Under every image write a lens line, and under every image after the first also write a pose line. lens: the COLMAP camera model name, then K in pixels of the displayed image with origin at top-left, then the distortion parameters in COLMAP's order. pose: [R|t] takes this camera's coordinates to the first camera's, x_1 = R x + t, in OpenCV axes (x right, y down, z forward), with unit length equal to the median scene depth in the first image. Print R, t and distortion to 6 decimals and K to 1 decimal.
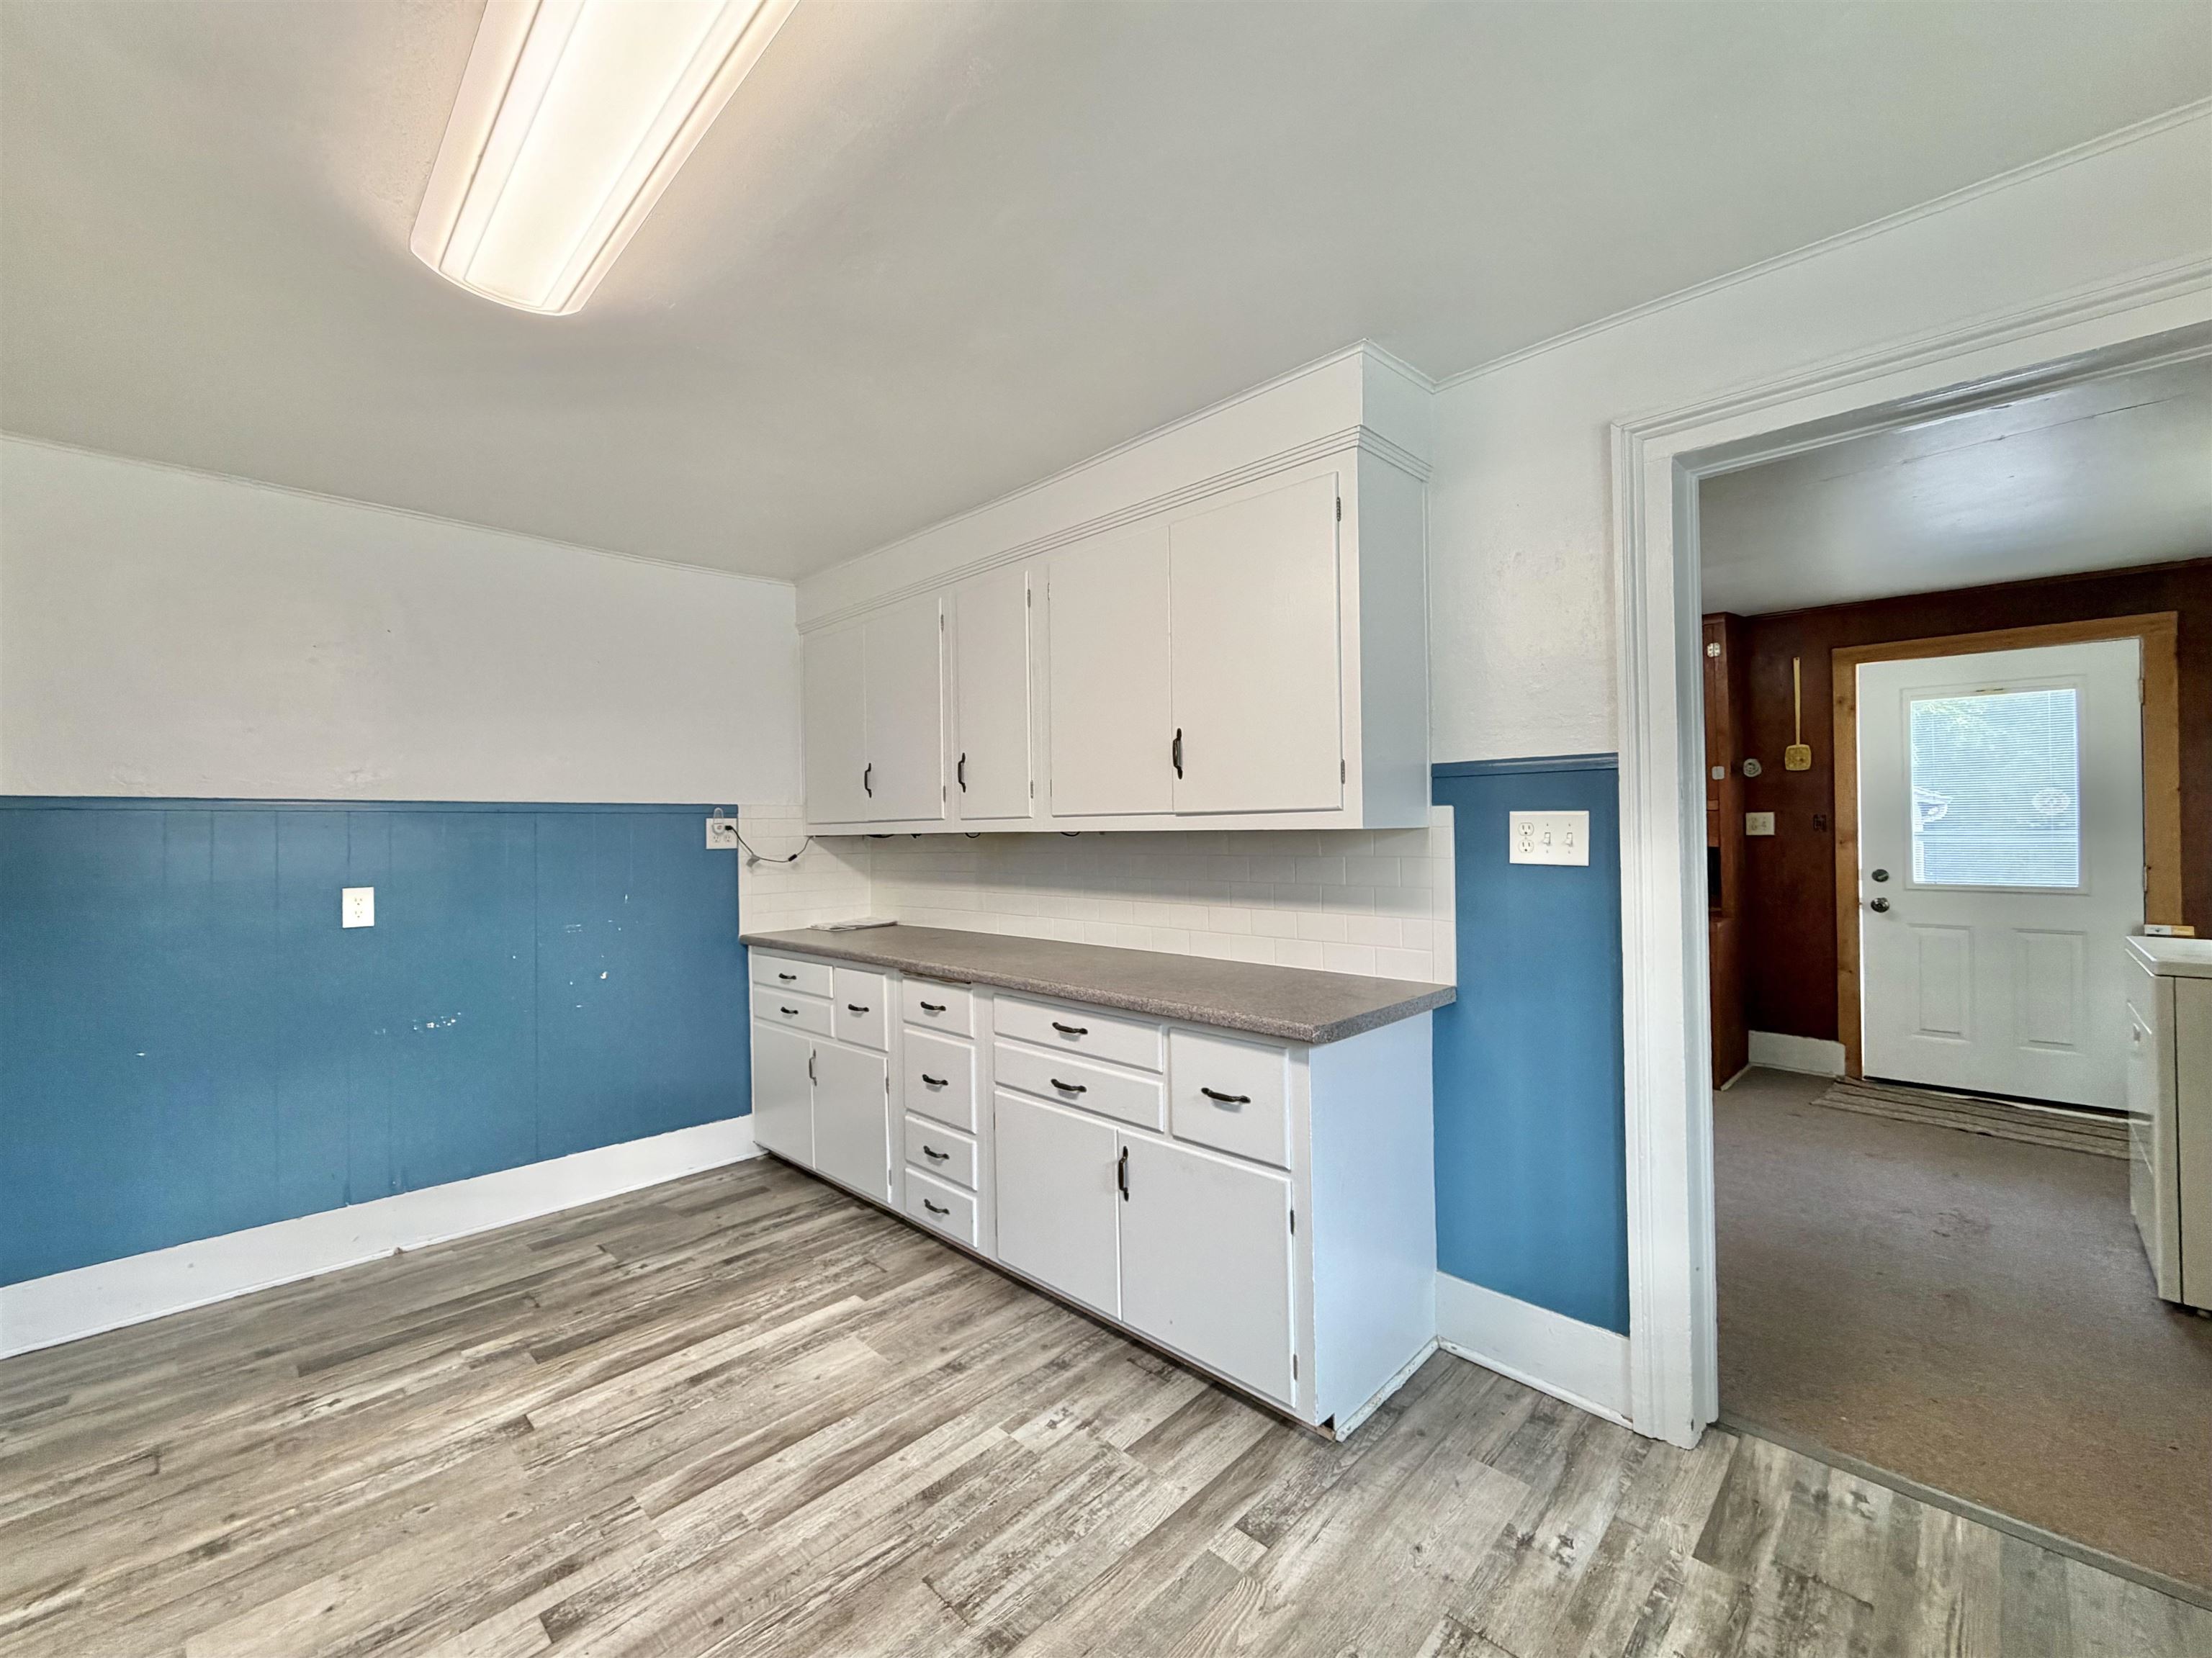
lens RADIAL K [[889.1, 0, 1101.8], [0, 889.1, 809.6], [0, 0, 1]] dist [-0.000044, -0.000247]
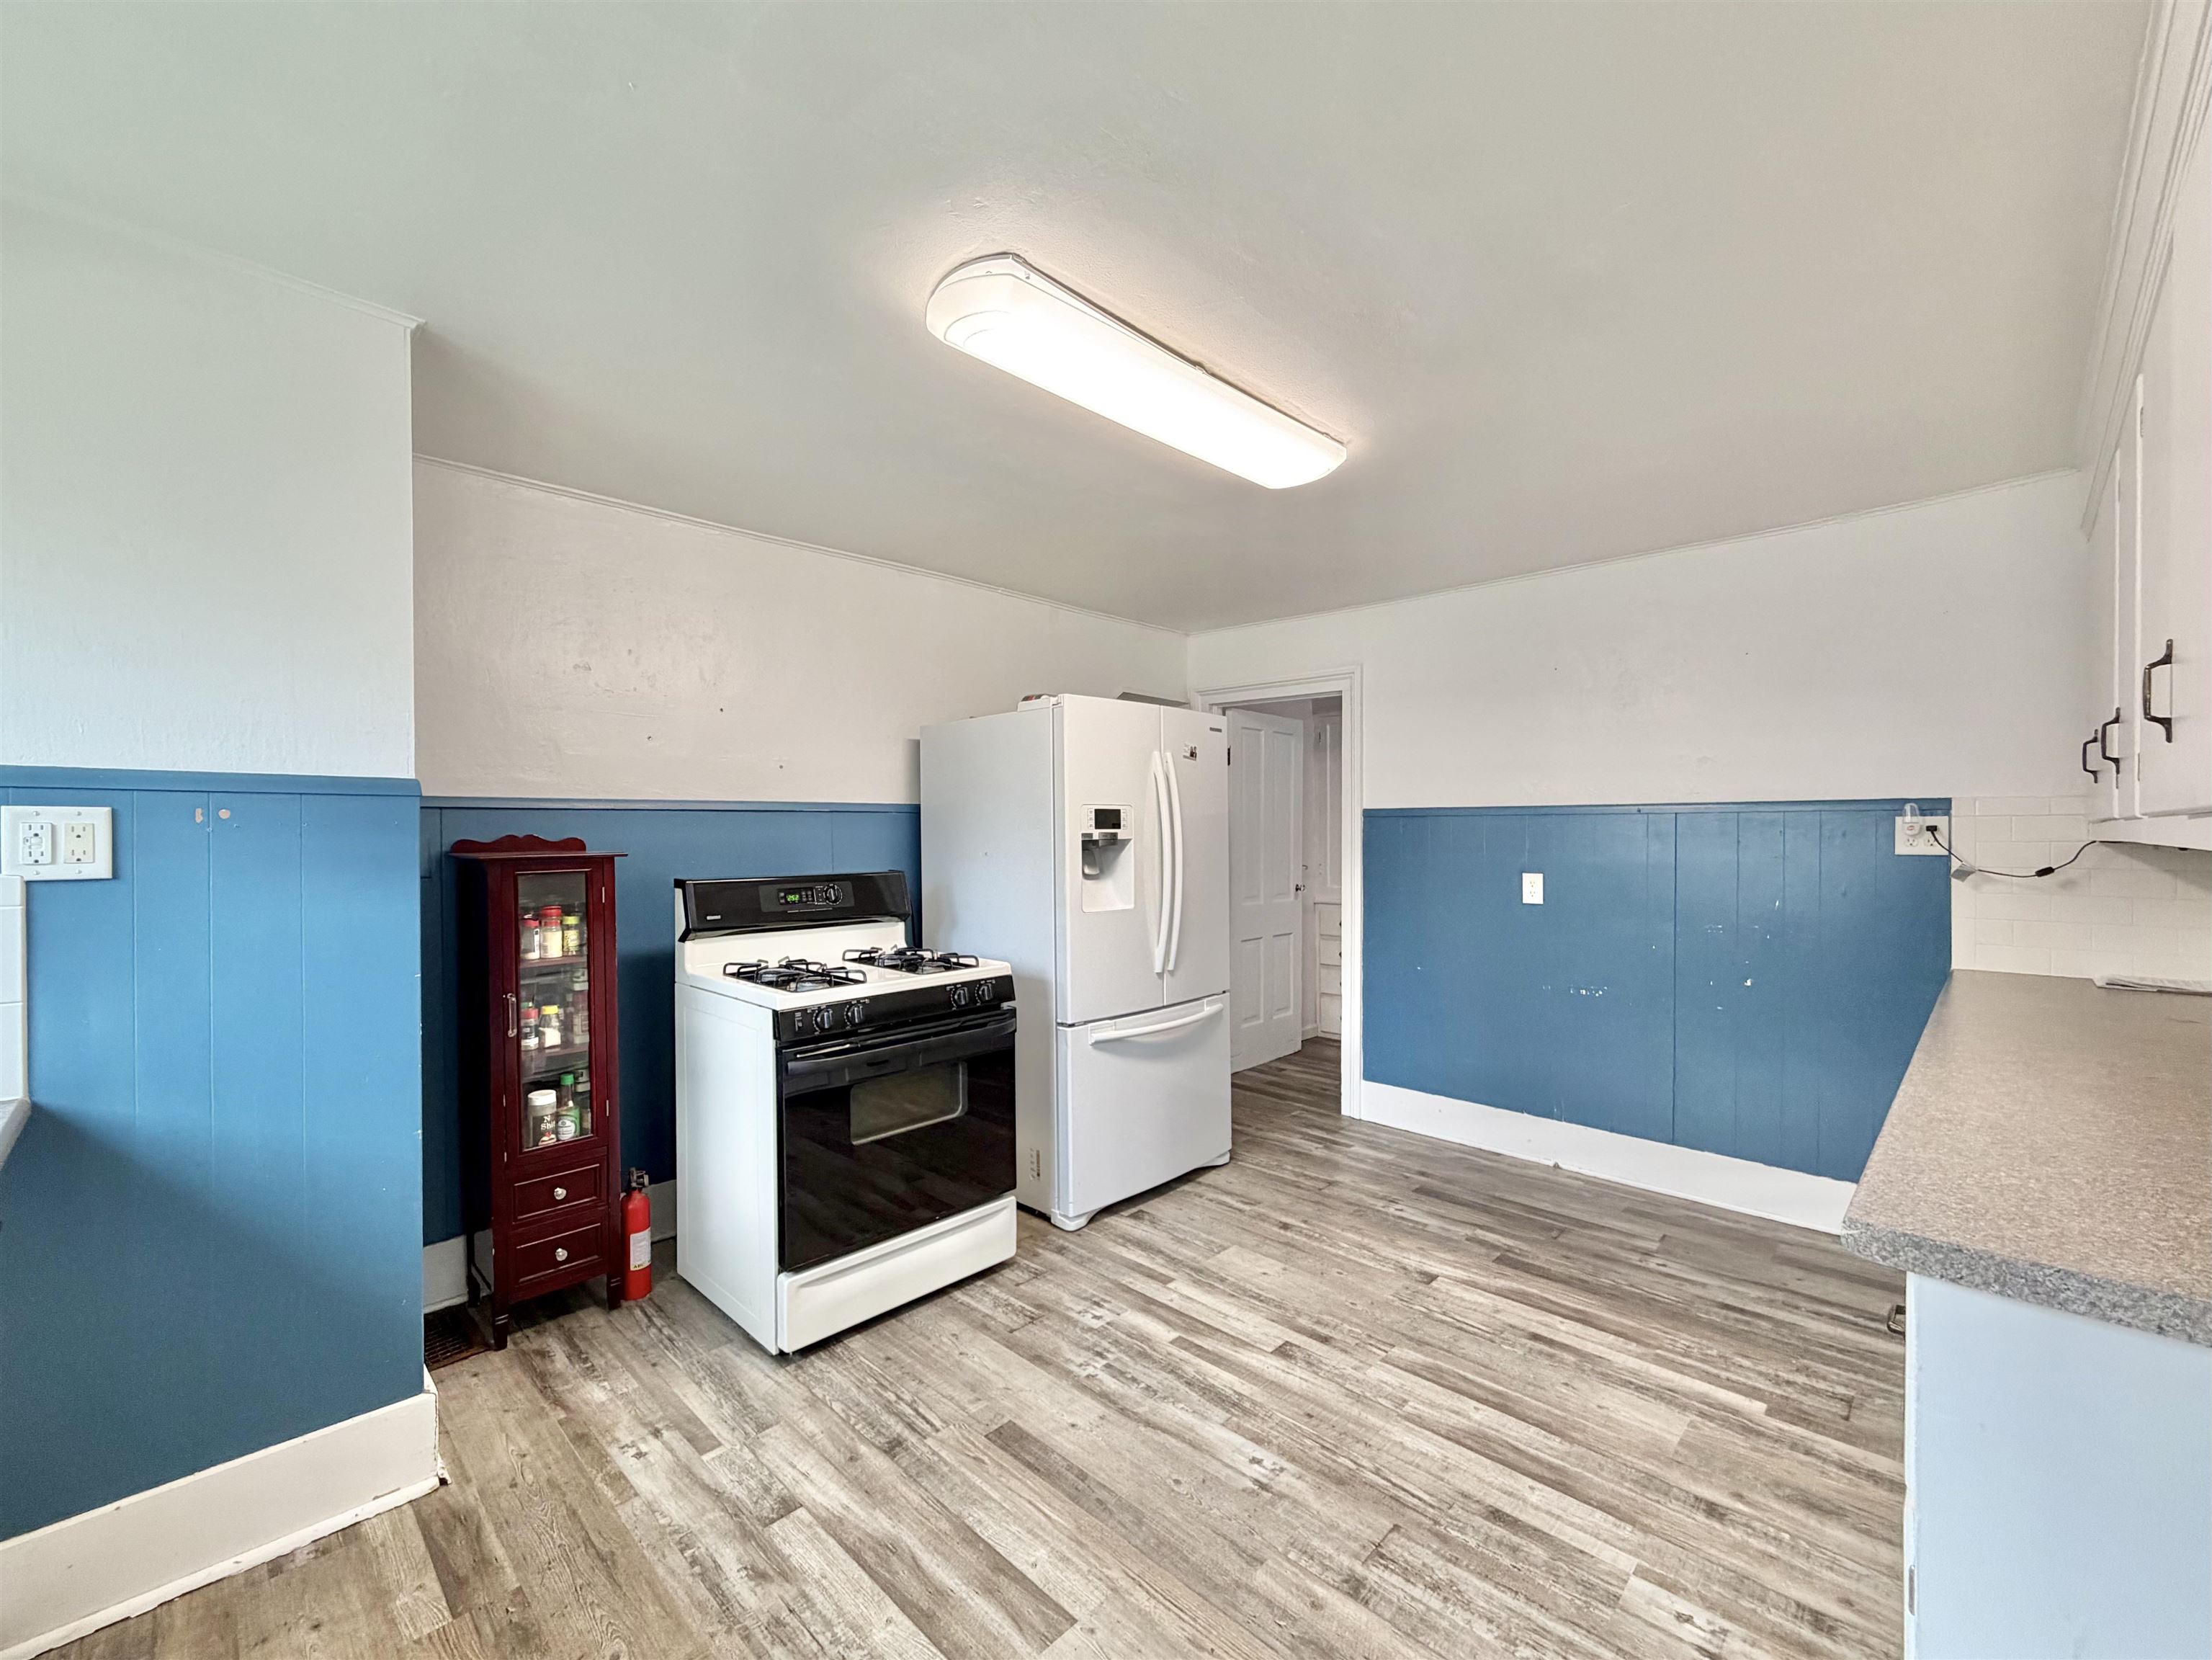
lens RADIAL K [[937.2, 0, 1106.0], [0, 937.2, 830.0], [0, 0, 1]] dist [-0.001696, -0.000140]
pose [[0.017739, 0.010482, -0.999788, 0.696696], [0.022057, 0.999698, 0.010872, -0.005141], [0.999599, -0.022245, 0.017503, 0.479303]]
